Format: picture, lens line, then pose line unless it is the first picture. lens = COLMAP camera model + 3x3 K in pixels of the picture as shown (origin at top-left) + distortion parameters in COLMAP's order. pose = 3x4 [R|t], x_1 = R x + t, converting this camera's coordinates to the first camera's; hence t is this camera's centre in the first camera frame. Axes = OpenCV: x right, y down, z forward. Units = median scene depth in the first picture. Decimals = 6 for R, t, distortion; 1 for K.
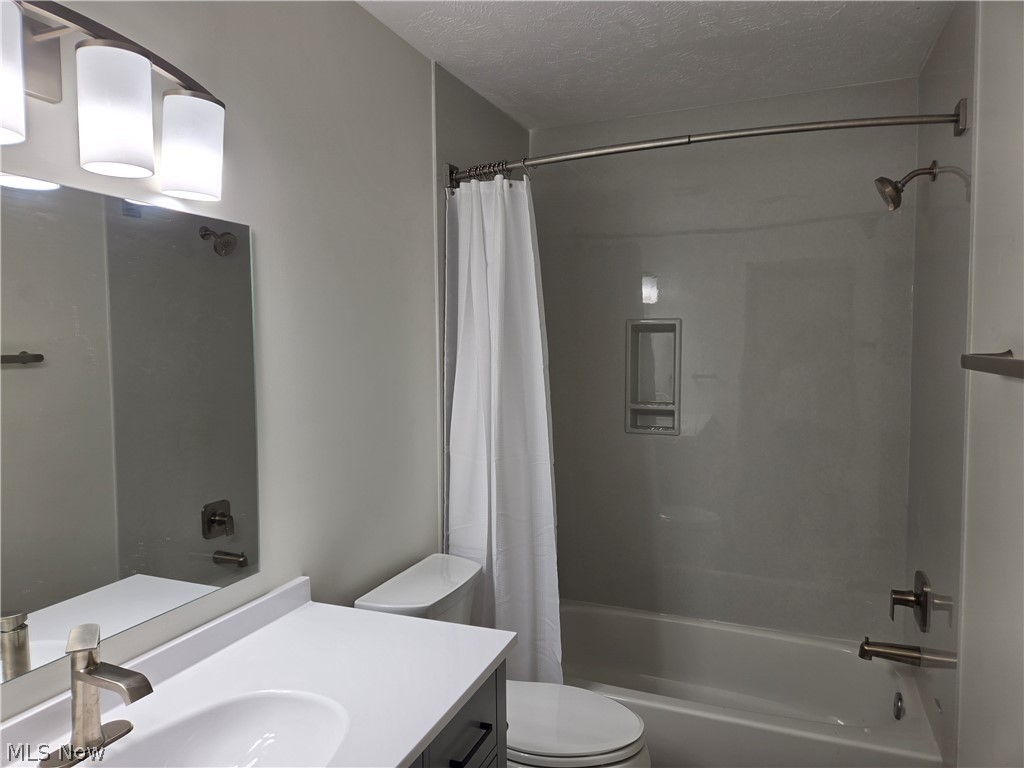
lens RADIAL K [[685.5, 0, 511.1], [0, 685.5, 387.0], [0, 0, 1]] dist [0.079321, -0.075775]
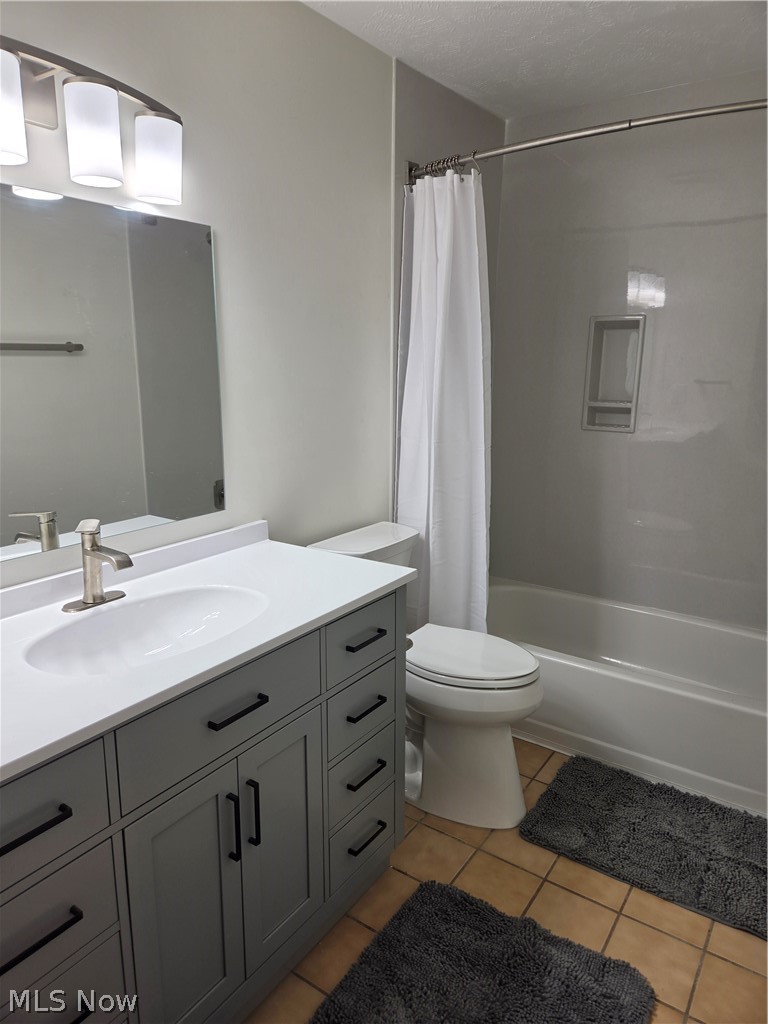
lens RADIAL K [[685.5, 0, 383.8], [0, 685.5, 504.5], [0, 0, 1]] dist [0.079321, -0.075775]
pose [[0.975694, 0.056534, -0.211721, 0.135710], [-0.024590, 0.988293, 0.150574, 0.038780], [0.217755, -0.141708, 0.965661, -0.117309]]
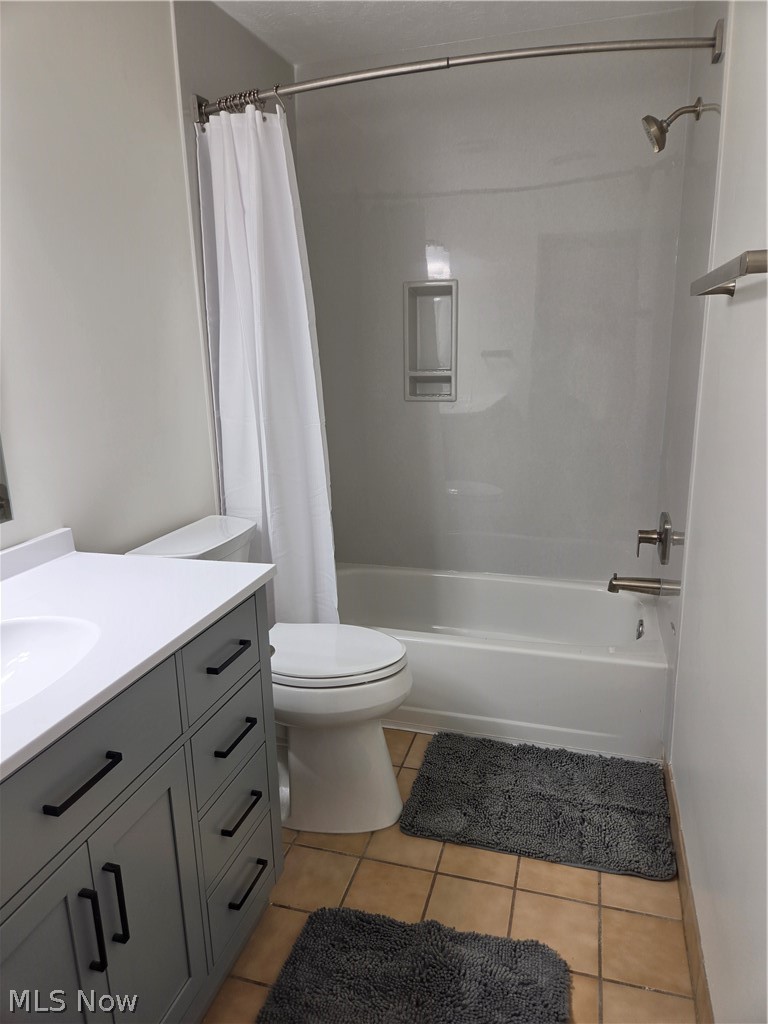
lens RADIAL K [[685.5, 0, 386.8], [0, 685.5, 512.7], [0, 0, 1]] dist [0.079321, -0.075775]
pose [[0.995268, -0.039662, 0.088710, 0.058558], [0.023140, 0.983384, 0.180057, 0.060797], [-0.094378, -0.177152, 0.979648, -0.021729]]
